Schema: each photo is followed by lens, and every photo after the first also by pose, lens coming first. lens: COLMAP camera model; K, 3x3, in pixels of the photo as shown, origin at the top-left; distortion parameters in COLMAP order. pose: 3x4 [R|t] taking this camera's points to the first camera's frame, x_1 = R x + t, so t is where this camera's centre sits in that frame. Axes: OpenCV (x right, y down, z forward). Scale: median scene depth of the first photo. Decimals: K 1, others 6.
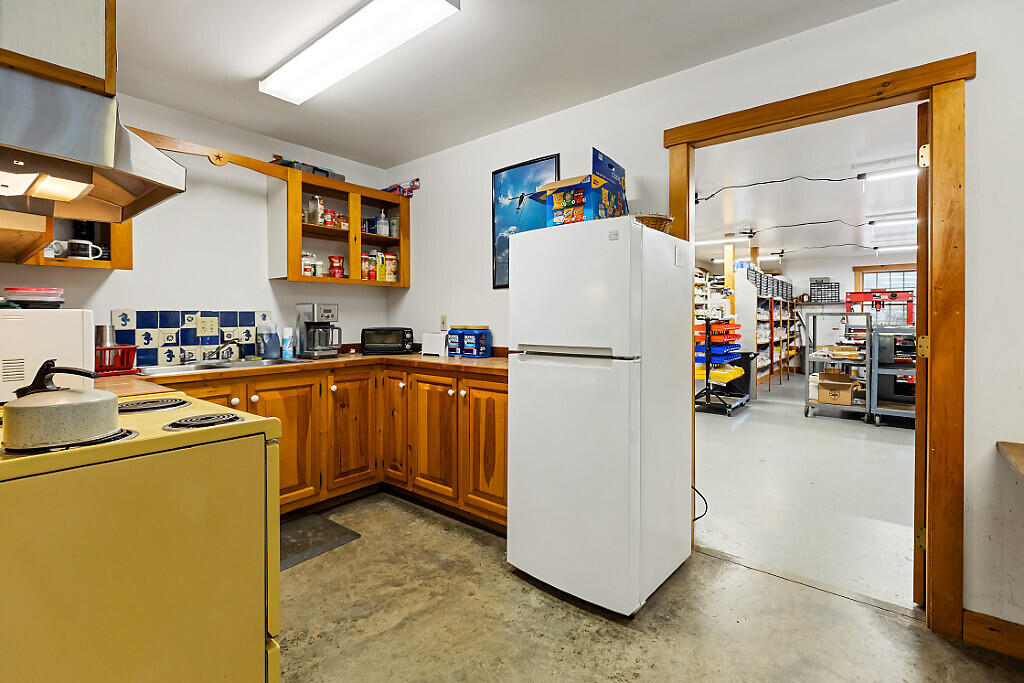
lens RADIAL K [[484.8, 0, 506.5], [0, 484.8, 320.0], [0, 0, 1]] dist [0.017699, -0.000135]
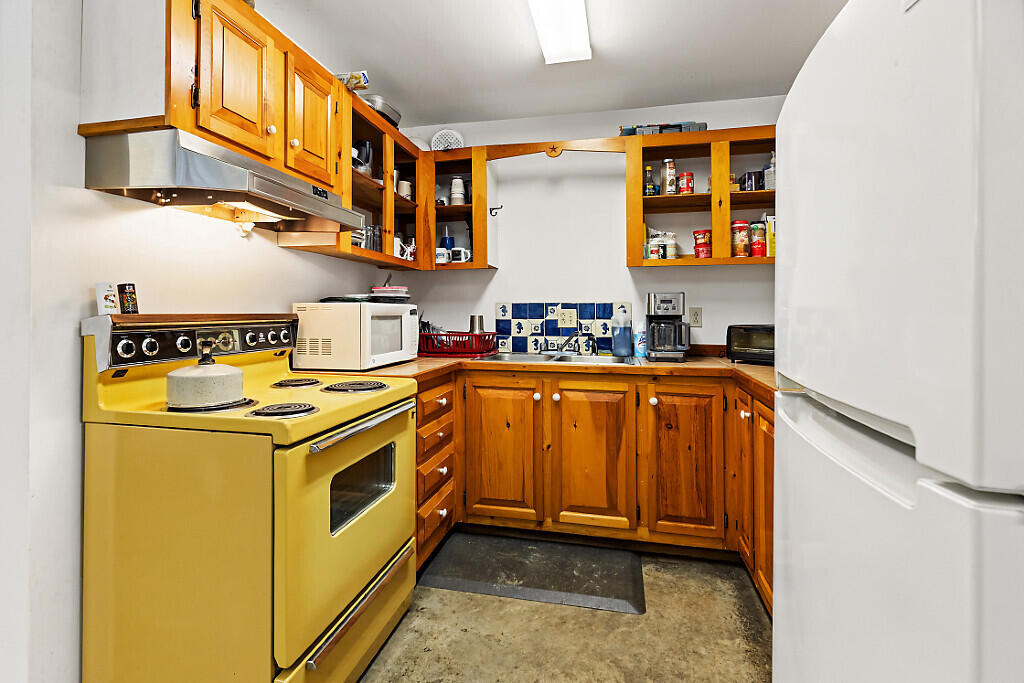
lens RADIAL K [[484.8, 0, 498.3], [0, 484.8, 304.0], [0, 0, 1]] dist [0.017699, -0.000135]
pose [[0.446468, -0.006623, -0.894775, 0.222814], [-0.006897, 0.999917, -0.010843, -0.004202], [0.894773, 0.011012, 0.446385, 0.417924]]
